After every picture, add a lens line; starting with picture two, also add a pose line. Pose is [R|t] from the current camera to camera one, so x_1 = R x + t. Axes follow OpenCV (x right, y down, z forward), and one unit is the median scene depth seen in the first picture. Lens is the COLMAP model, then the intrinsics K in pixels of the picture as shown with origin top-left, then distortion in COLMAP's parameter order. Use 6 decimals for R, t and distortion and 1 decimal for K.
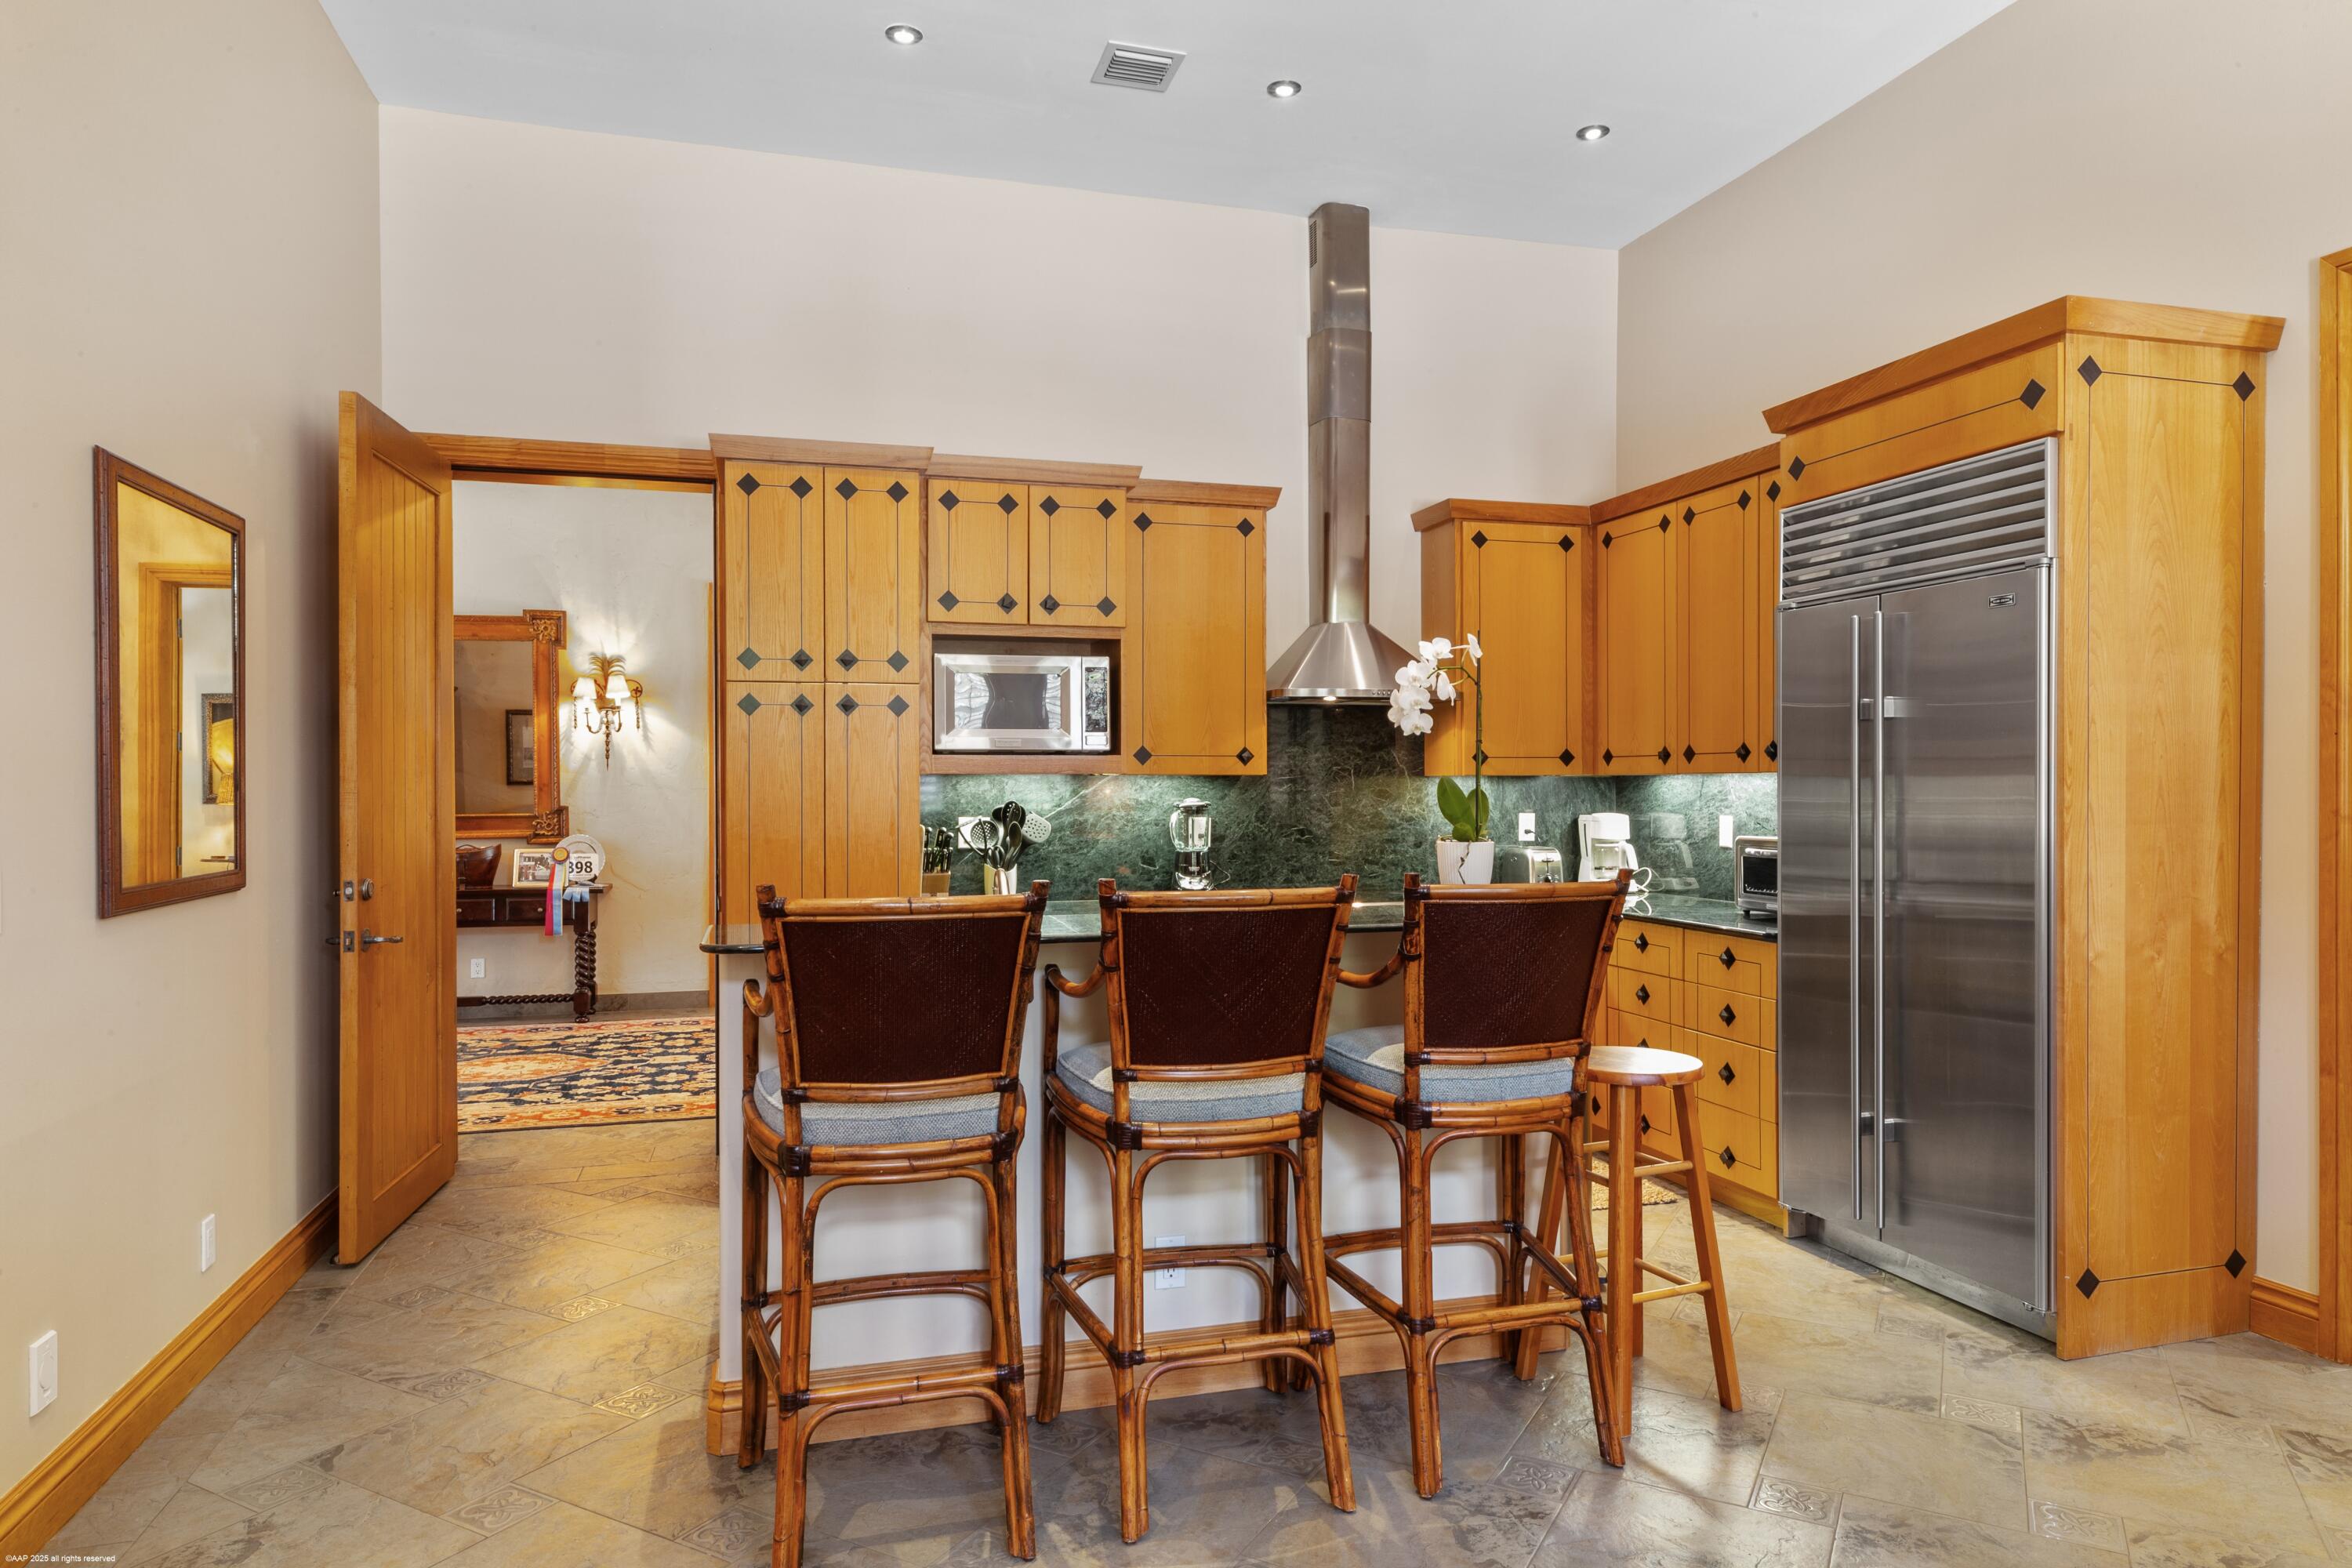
lens RADIAL K [[1424.3, 0, 1168.4], [0, 1424.3, 788.8], [0, 0, 1]] dist [0.008306, 0.000941]
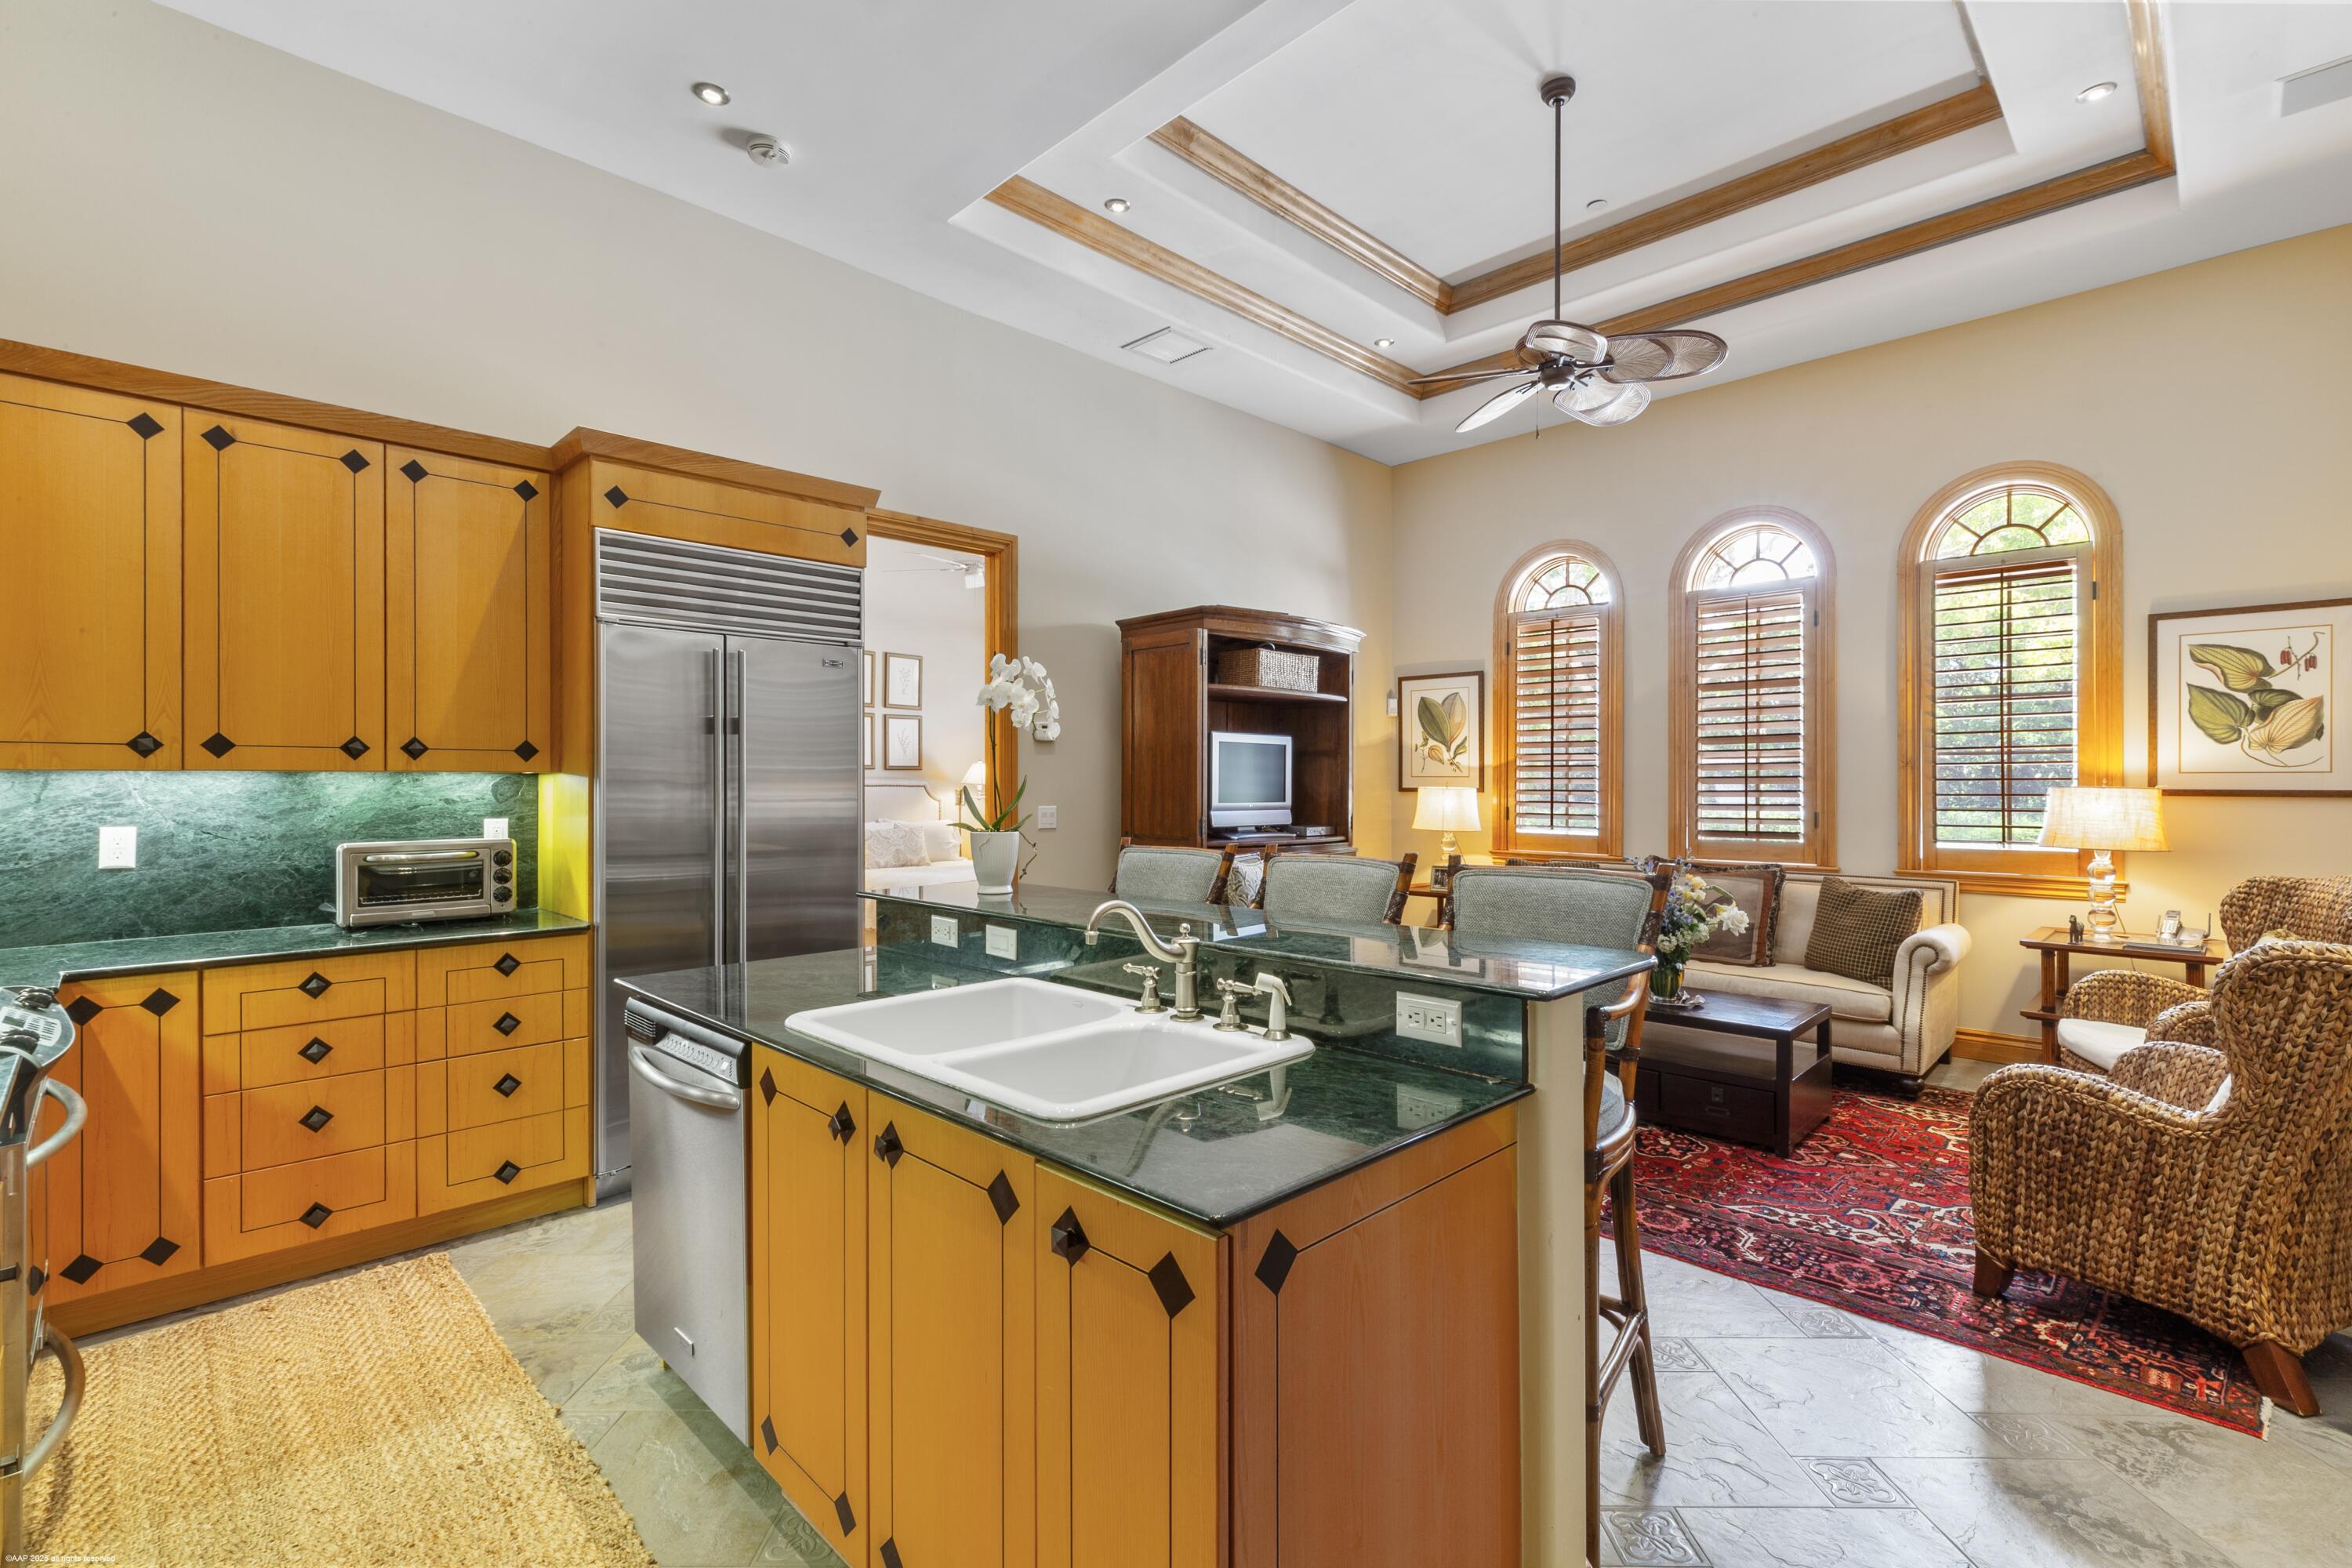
lens RADIAL K [[1057.4, 0, 1186.2], [0, 1057.4, 783.2], [0, 0, 1]] dist [-0.001451, 0.000510]
pose [[-0.497591, 0.000277, 0.867412, -0.363211], [0.004140, 0.999989, 0.002055, -0.002644], [-0.867402, 0.004614, -0.497586, 0.766660]]
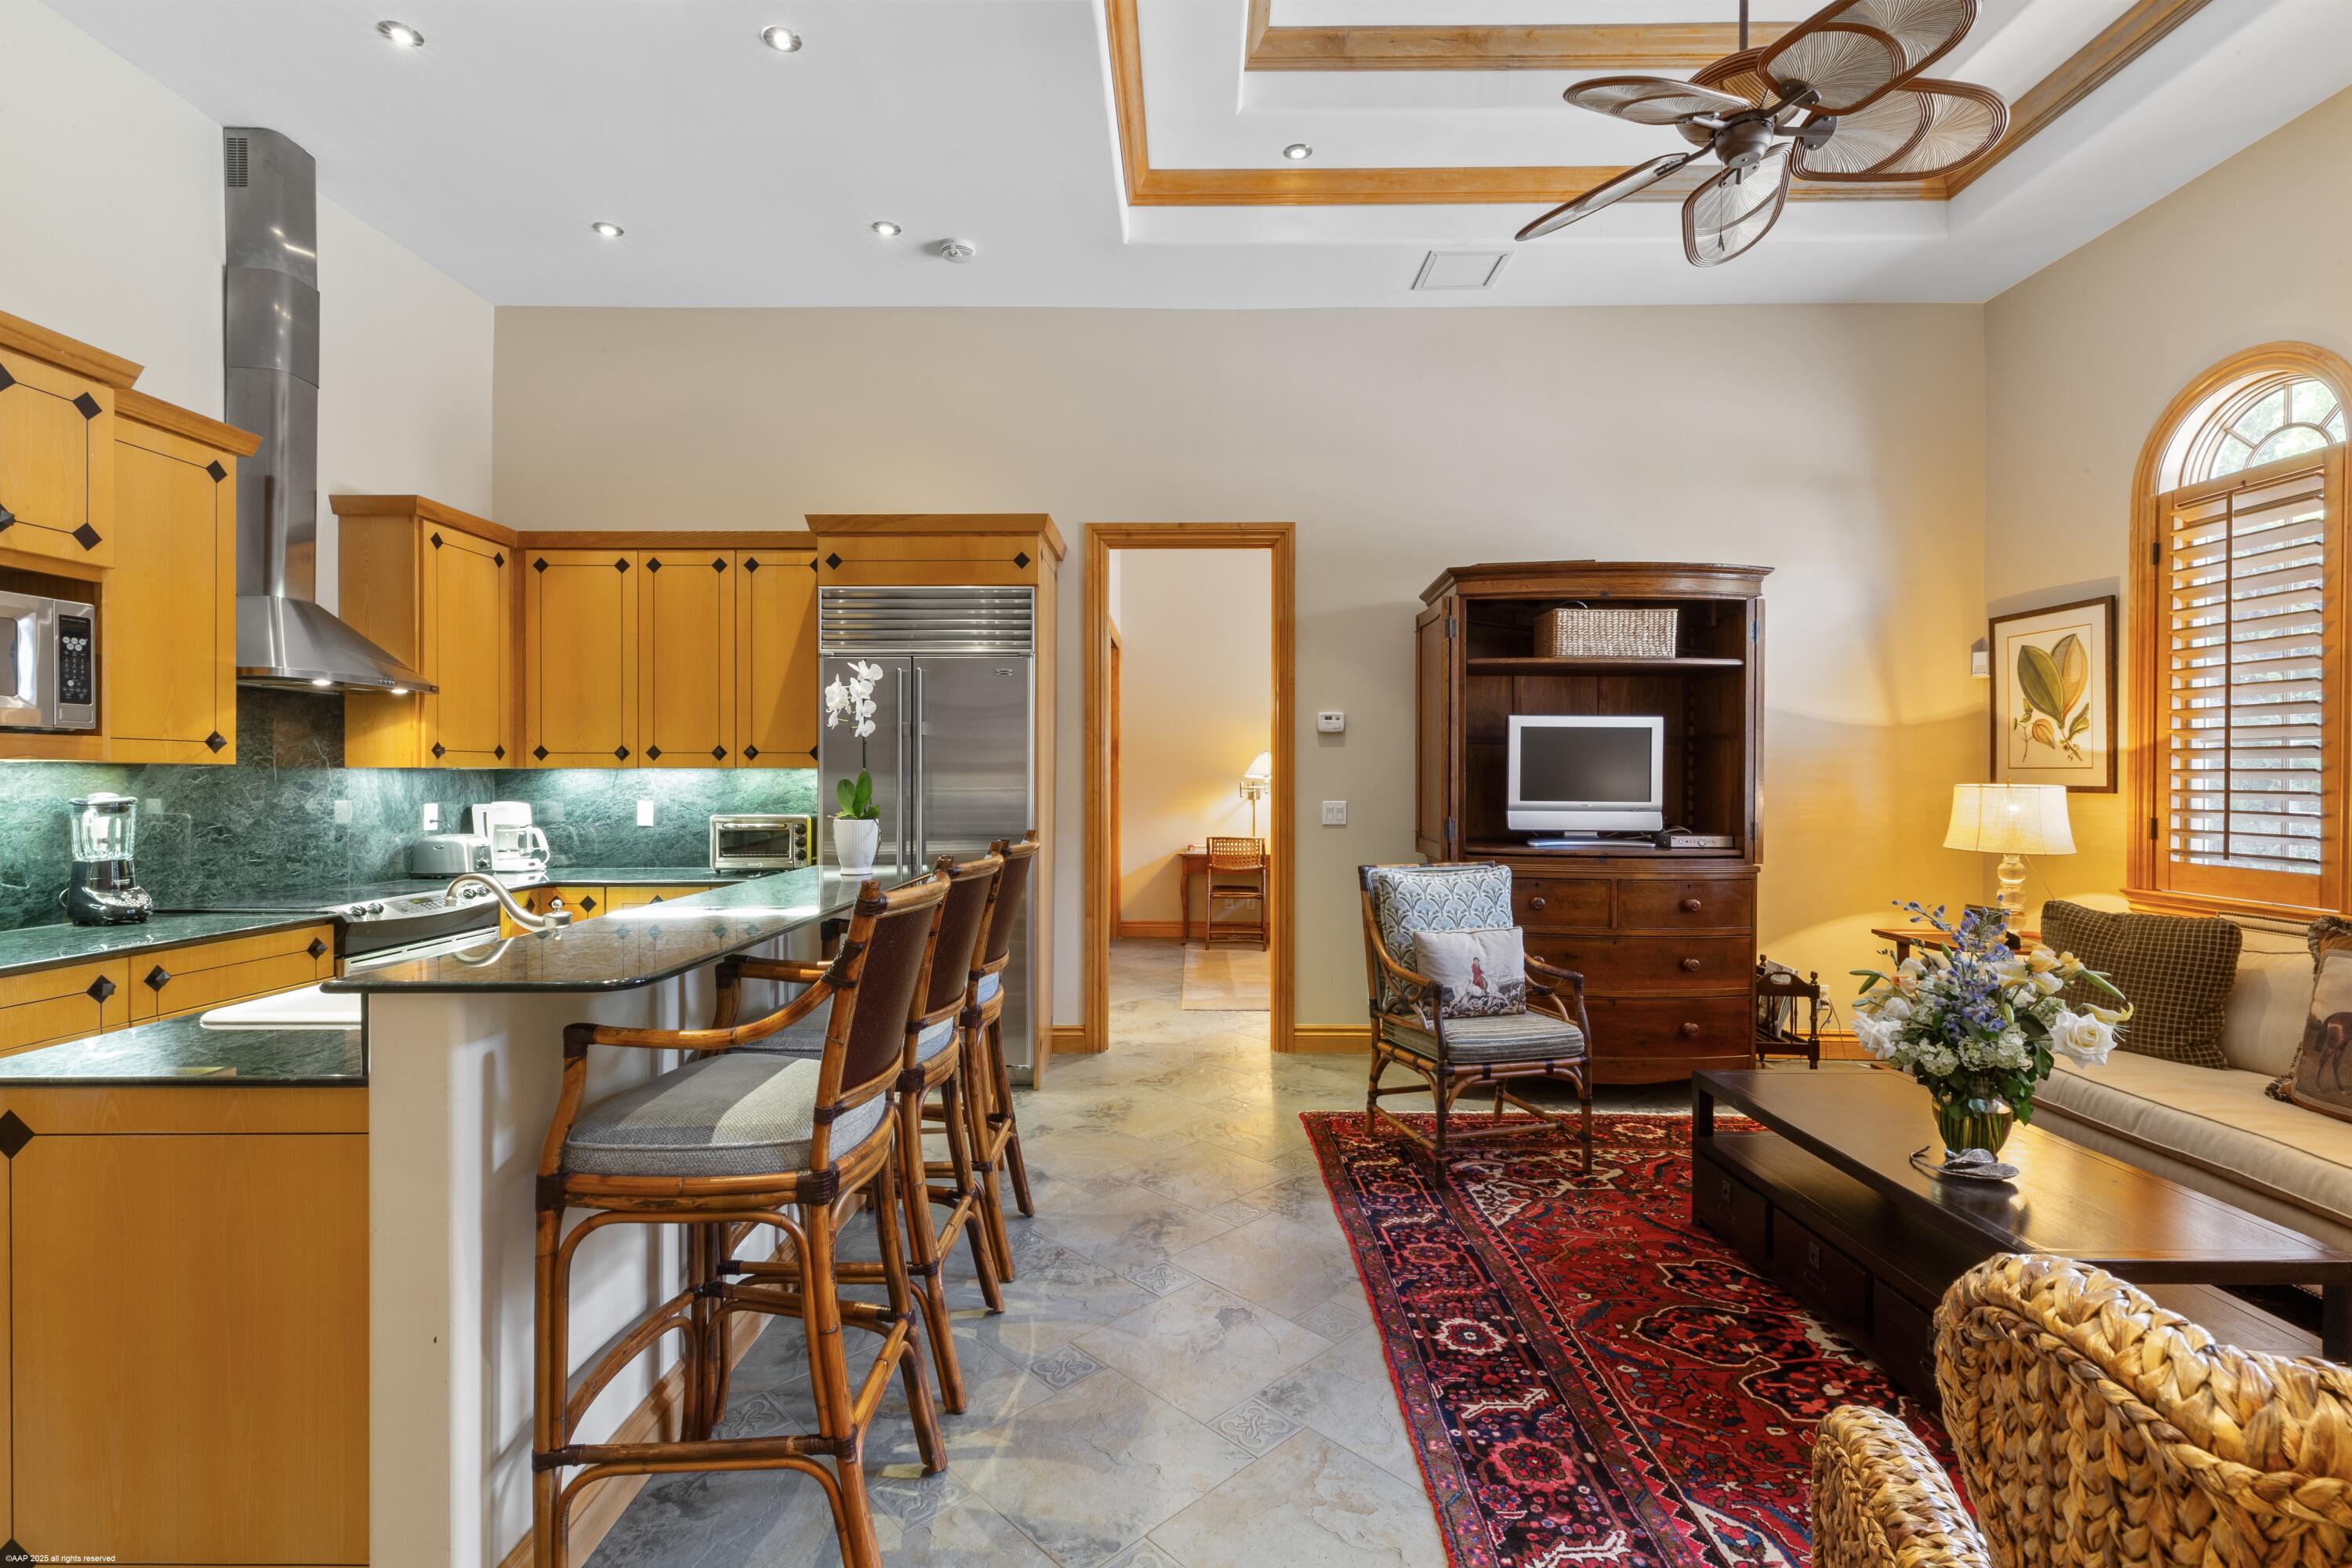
lens RADIAL K [[1057.4, 0, 1179.9], [0, 1057.4, 781.7], [0, 0, 1]] dist [-0.001451, 0.000510]
pose [[0.277539, -0.002631, 0.960711, -0.377474], [0.002486, 0.999995, 0.002020, 0.000664], [-0.960711, 0.001828, 0.277544, 0.267487]]
